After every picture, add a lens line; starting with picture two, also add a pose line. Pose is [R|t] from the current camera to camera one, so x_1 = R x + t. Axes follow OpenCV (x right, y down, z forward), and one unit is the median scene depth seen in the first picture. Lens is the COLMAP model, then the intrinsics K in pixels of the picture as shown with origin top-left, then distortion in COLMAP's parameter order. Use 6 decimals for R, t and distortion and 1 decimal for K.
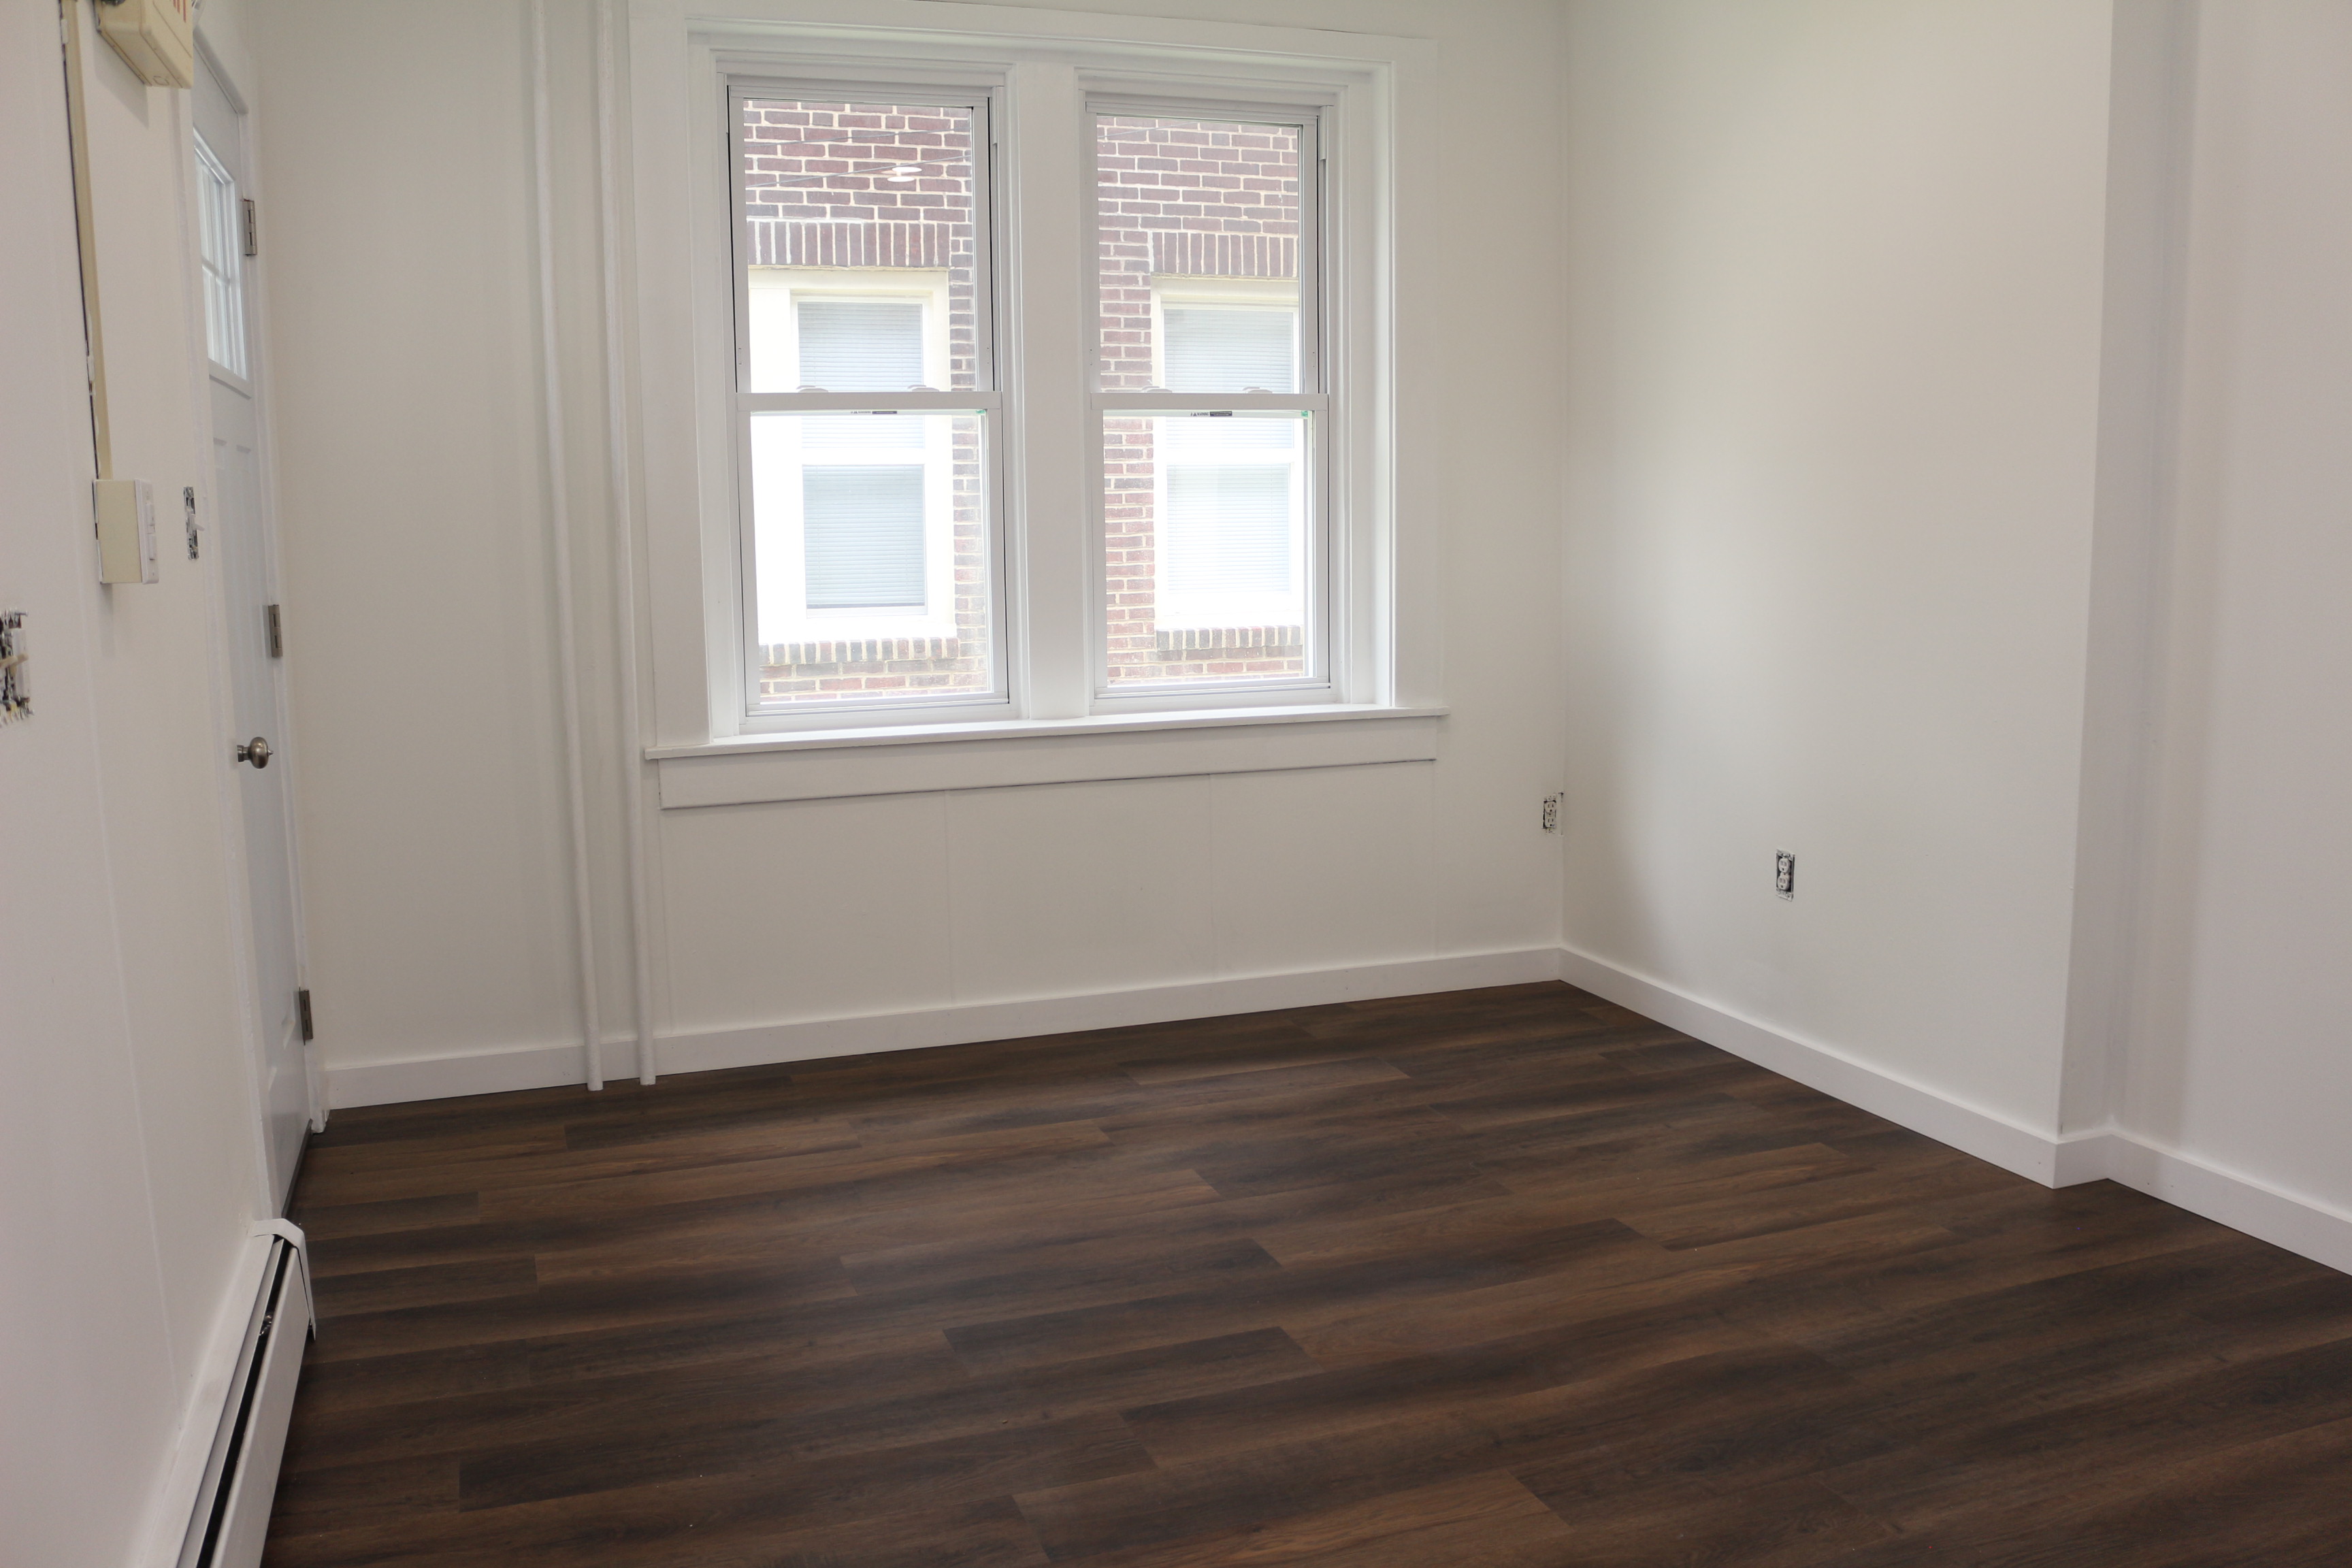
lens RADIAL K [[1938.2, 0, 1181.8], [0, 1938.2, 796.8], [0, 0, 1]] dist [-0.157174, 0.126366]
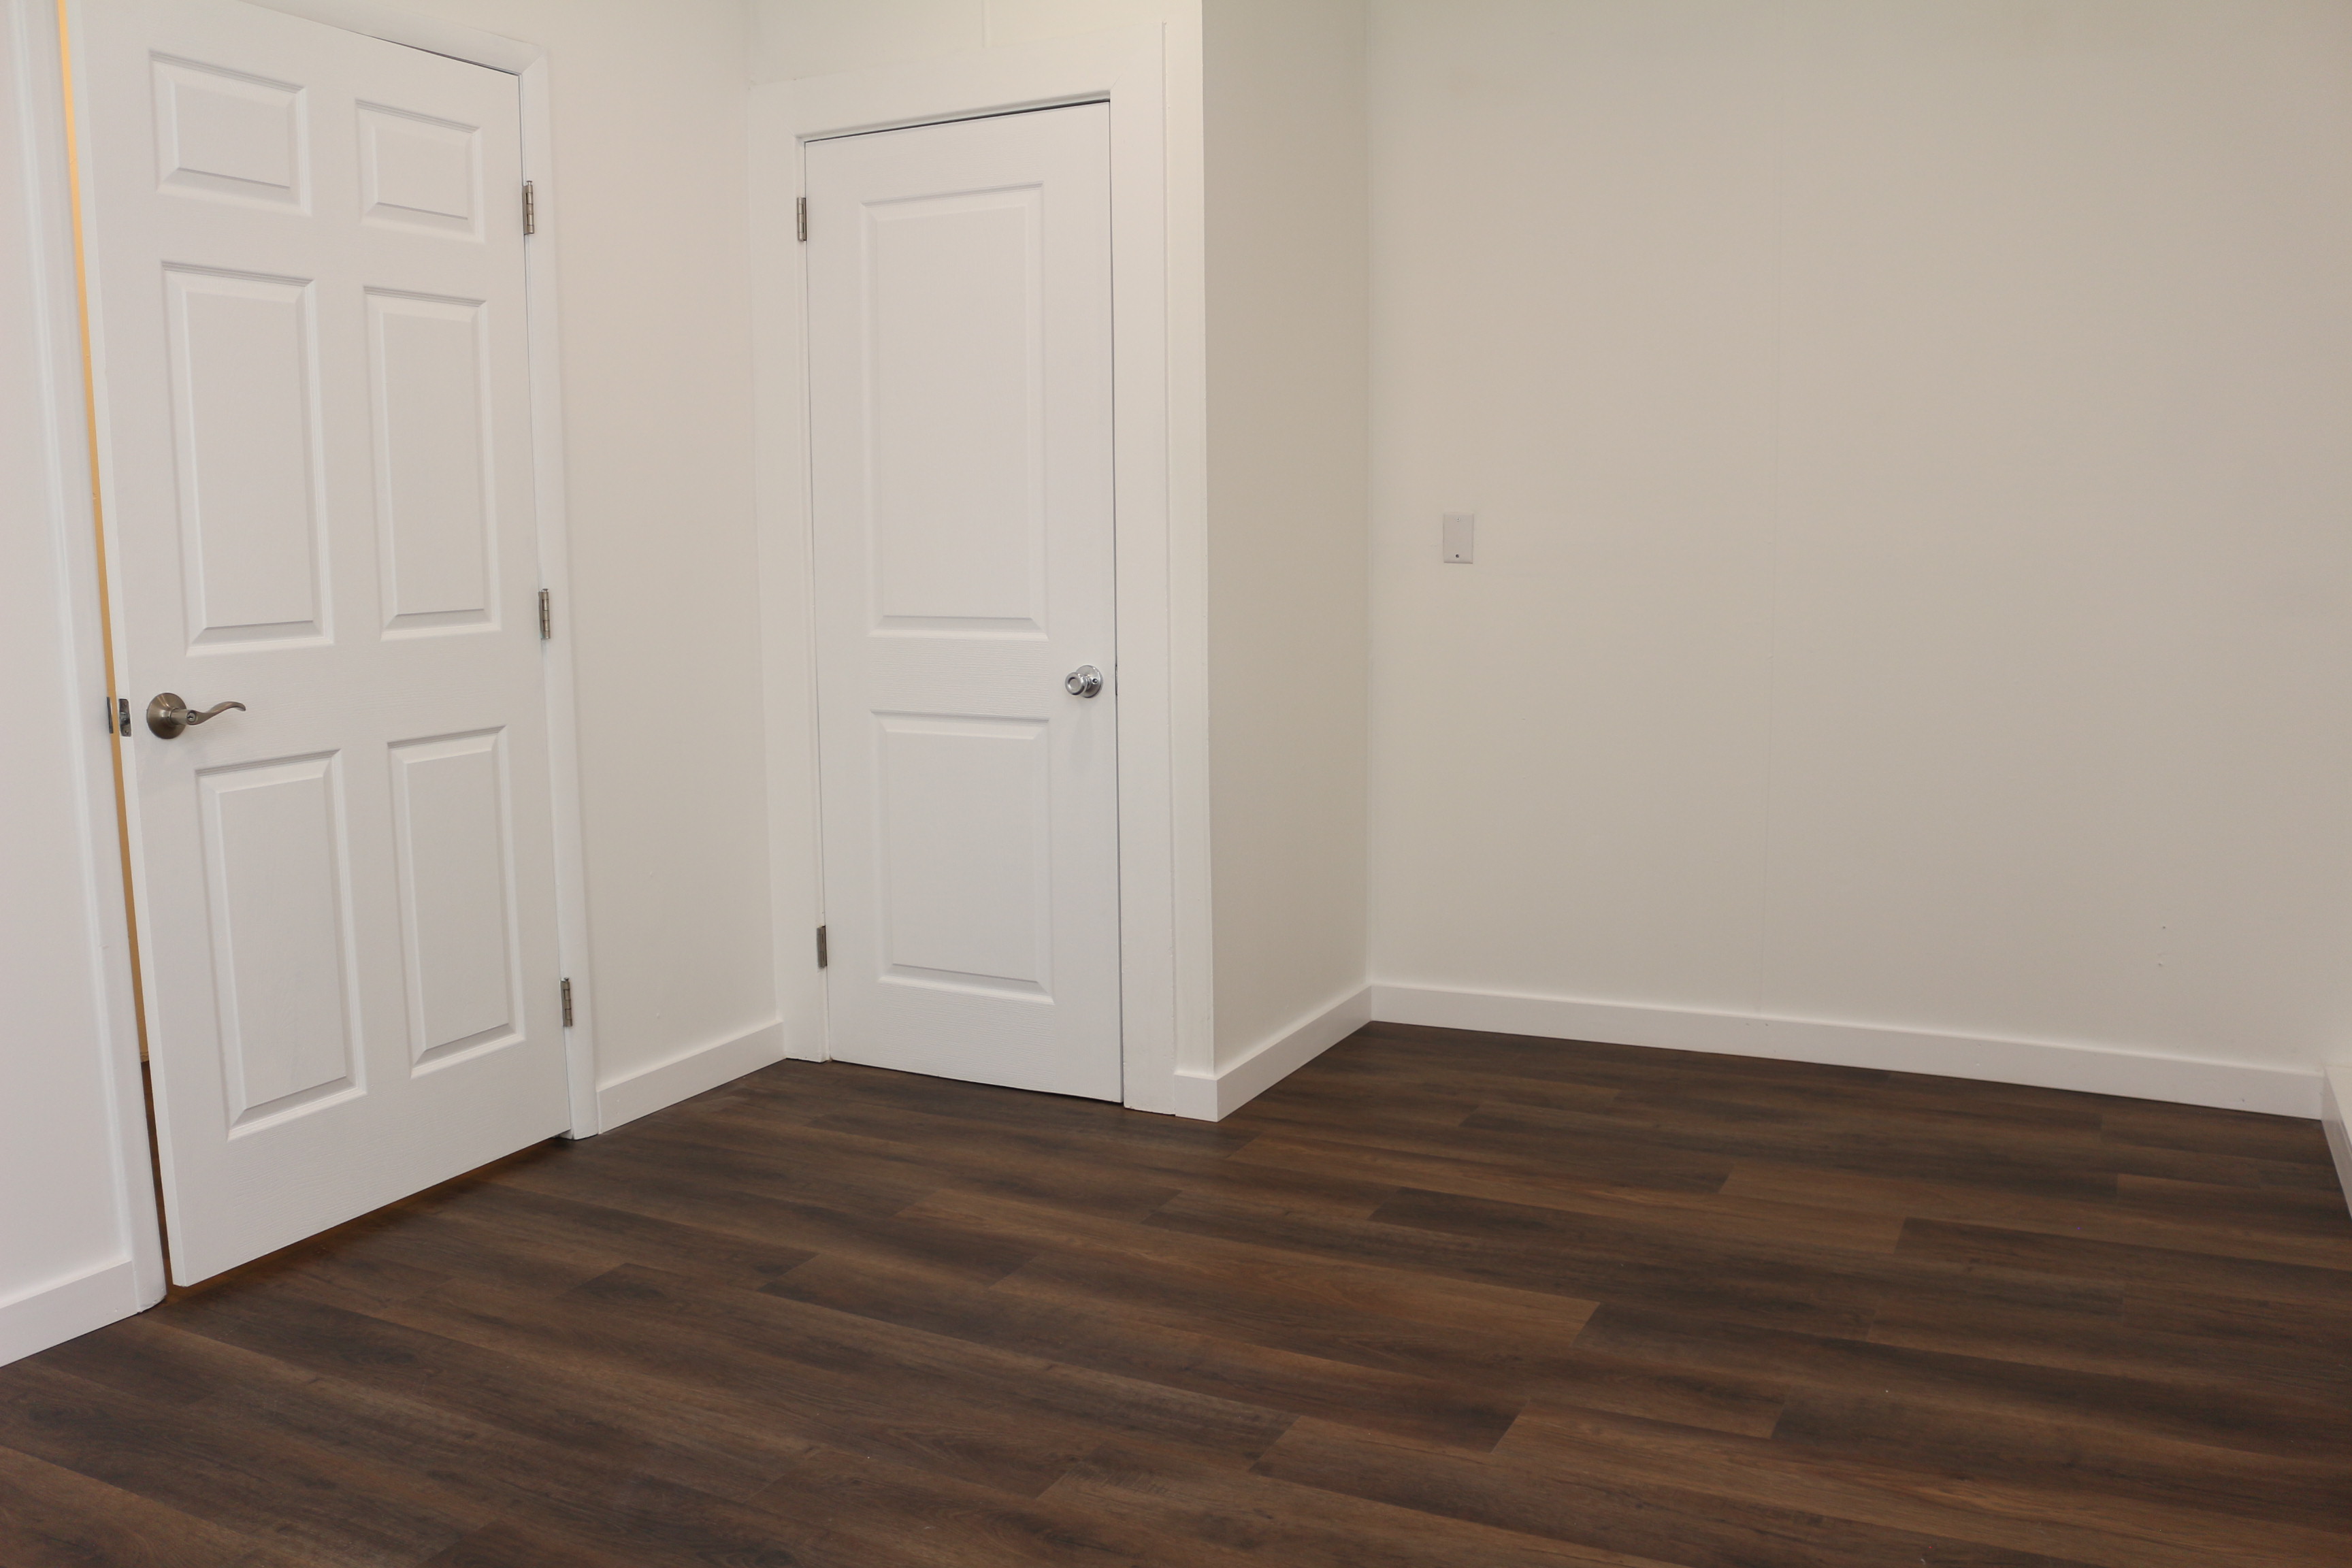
lens RADIAL K [[1938.2, 0, 1181.8], [0, 1938.2, 796.8], [0, 0, 1]] dist [-0.157174, 0.126366]
pose [[-0.697346, -0.080499, 0.712200, -0.453099], [0.120464, 0.966374, 0.227180, -0.169018], [-0.706539, 0.244217, -0.664199, 1.319749]]
